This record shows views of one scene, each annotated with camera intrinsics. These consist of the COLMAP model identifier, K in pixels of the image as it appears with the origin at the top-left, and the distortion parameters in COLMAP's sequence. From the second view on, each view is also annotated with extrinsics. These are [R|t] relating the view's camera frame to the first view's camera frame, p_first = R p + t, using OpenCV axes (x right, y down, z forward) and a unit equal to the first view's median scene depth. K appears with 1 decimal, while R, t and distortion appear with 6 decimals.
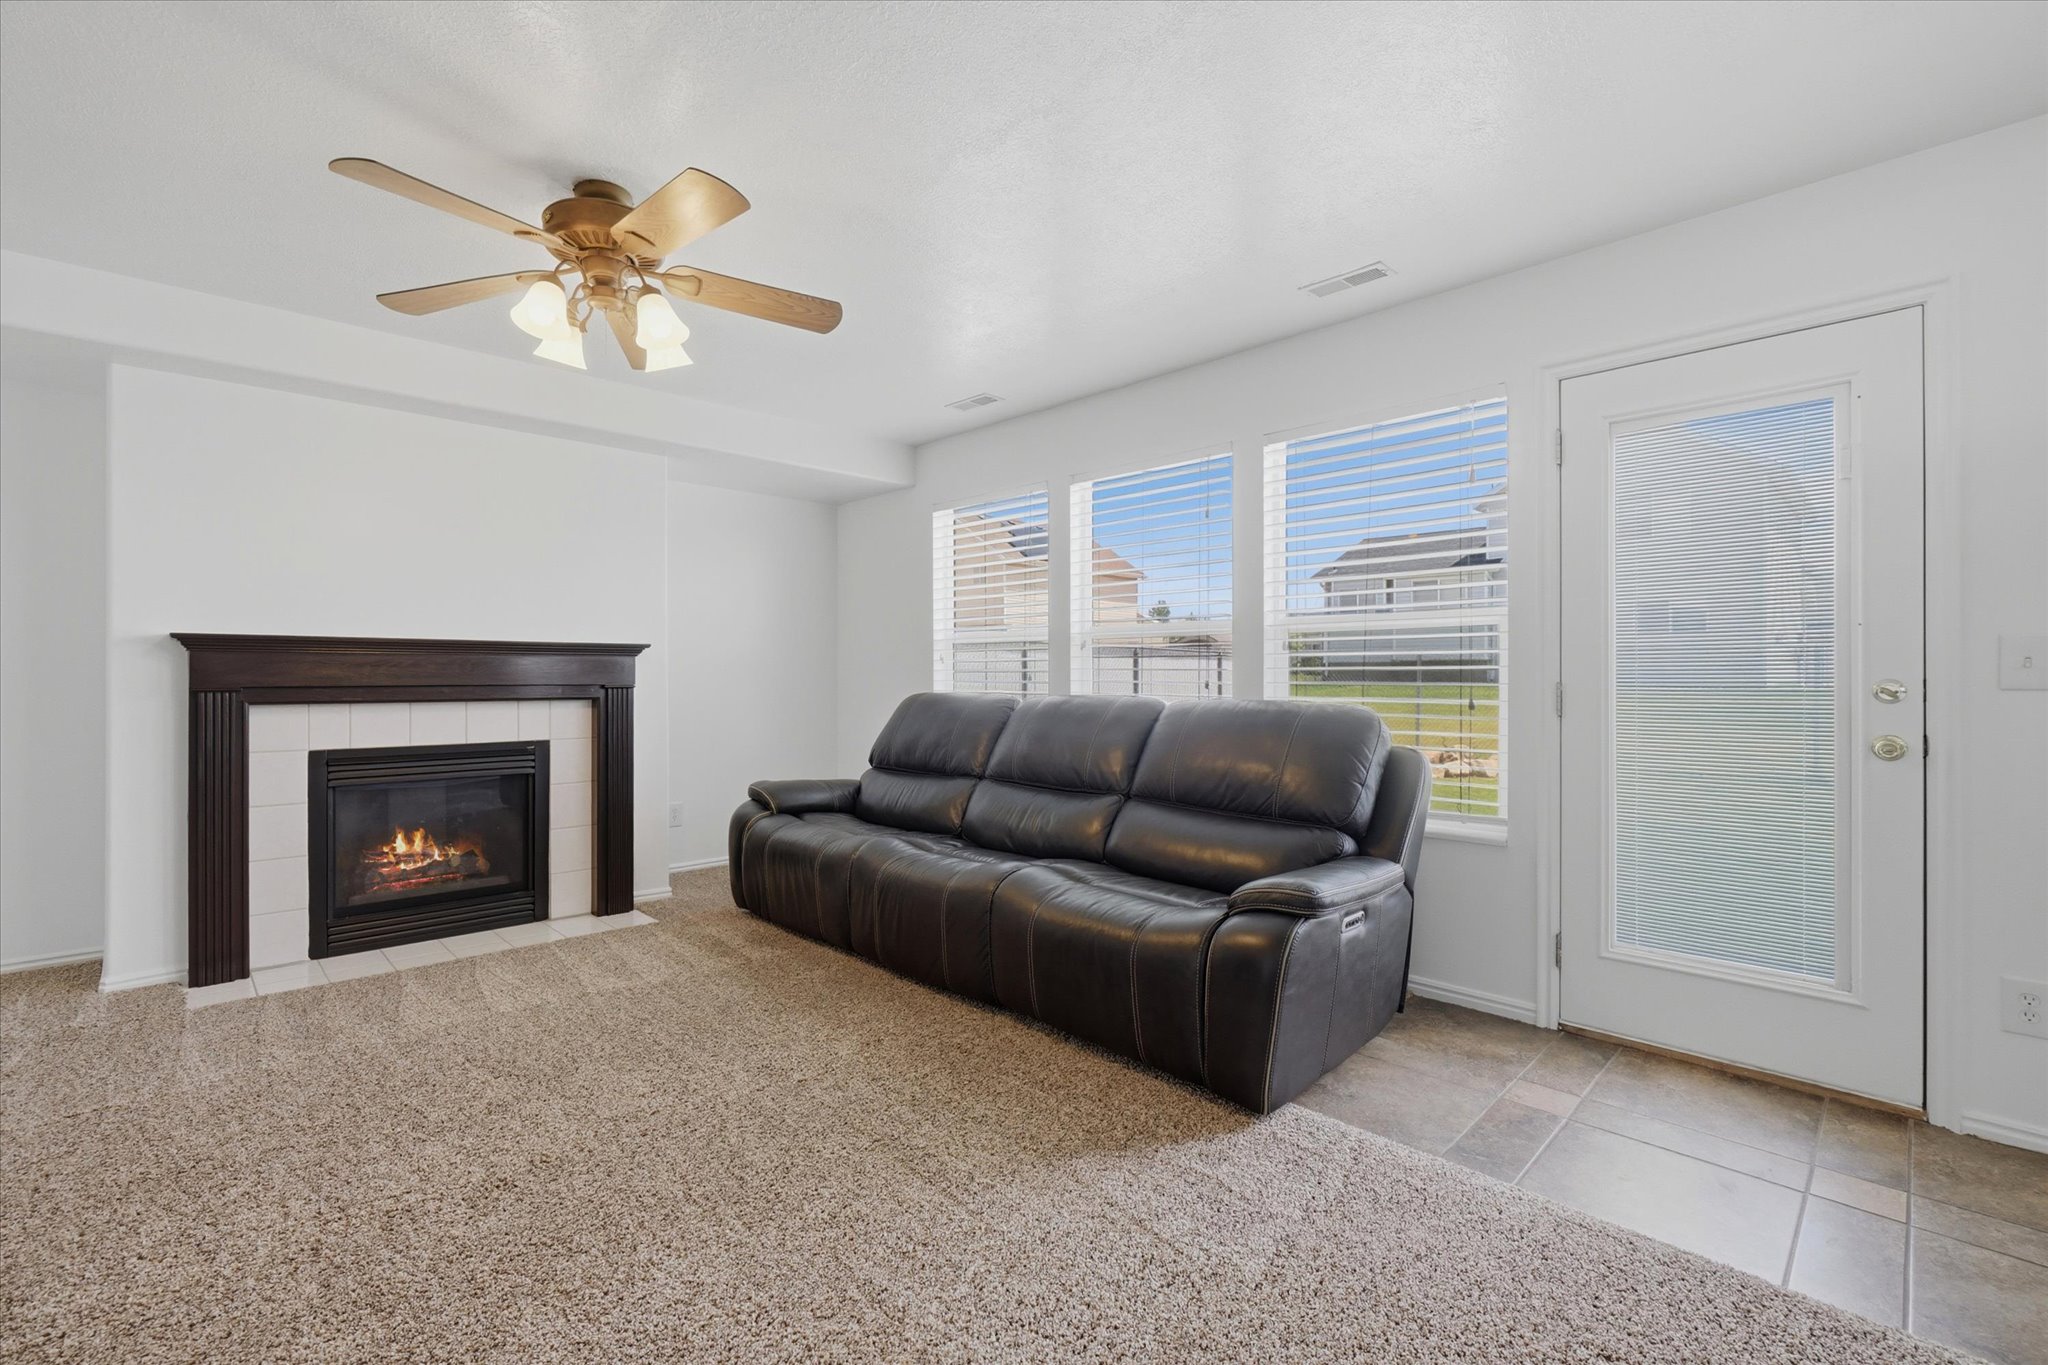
lens RADIAL K [[909.0, 0, 1009.1], [0, 909.0, 685.9], [0, 0, 1]] dist [0.000343, 0.000405]
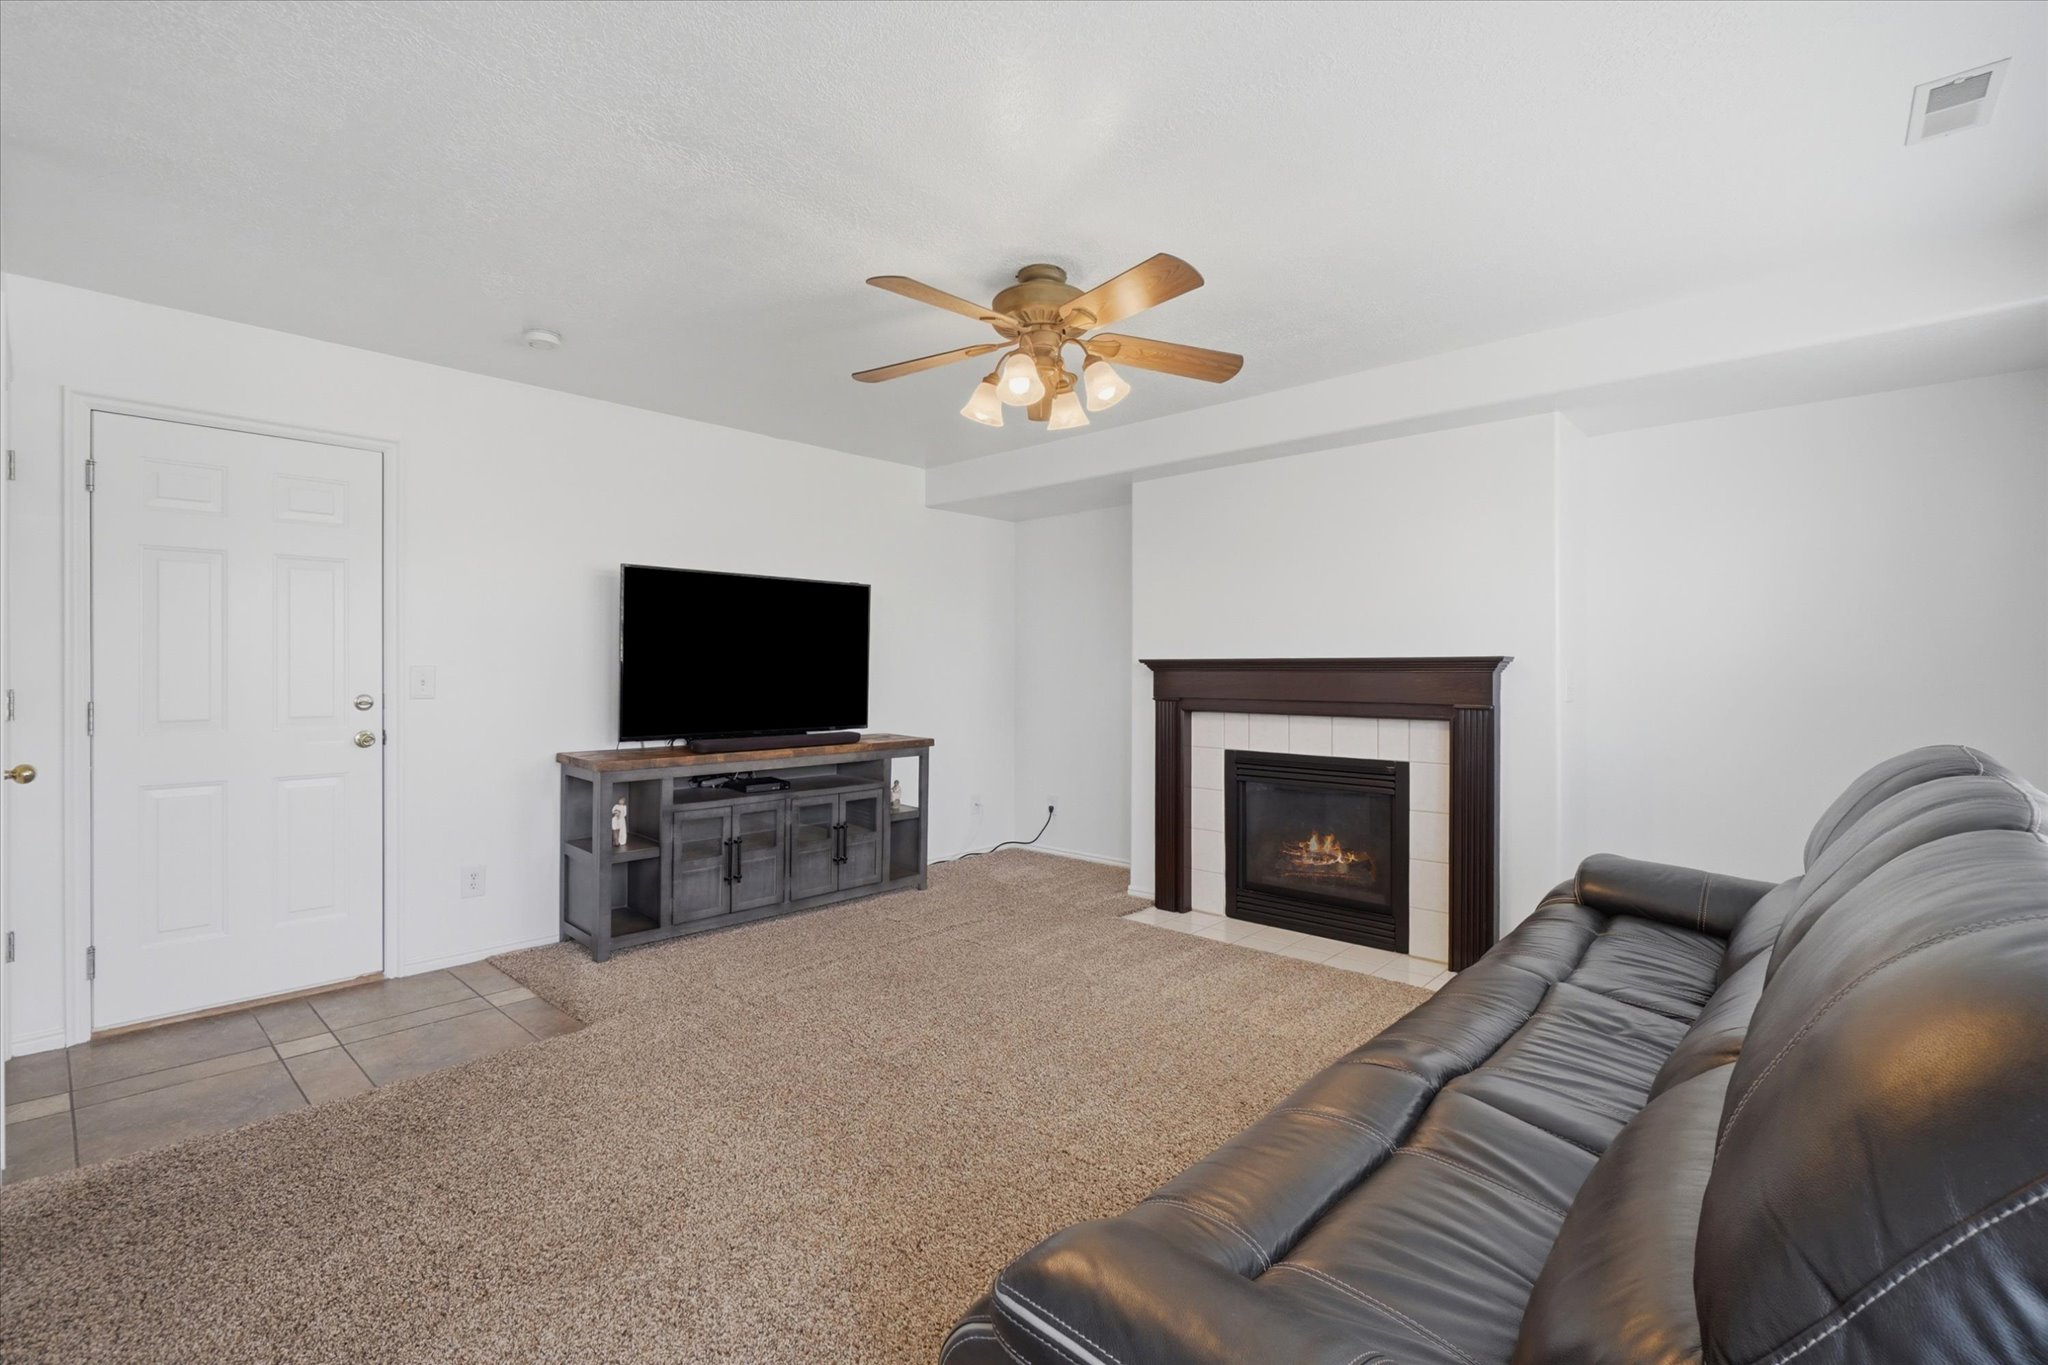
lens RADIAL K [[909.0, 0, 1009.1], [0, 909.0, 685.9], [0, 0, 1]] dist [0.000343, 0.000405]
pose [[0.069278, 0.010917, -0.997538, 0.452897], [-0.021861, 0.999717, 0.009423, -0.021357], [0.997358, 0.021154, 0.069497, 0.604601]]
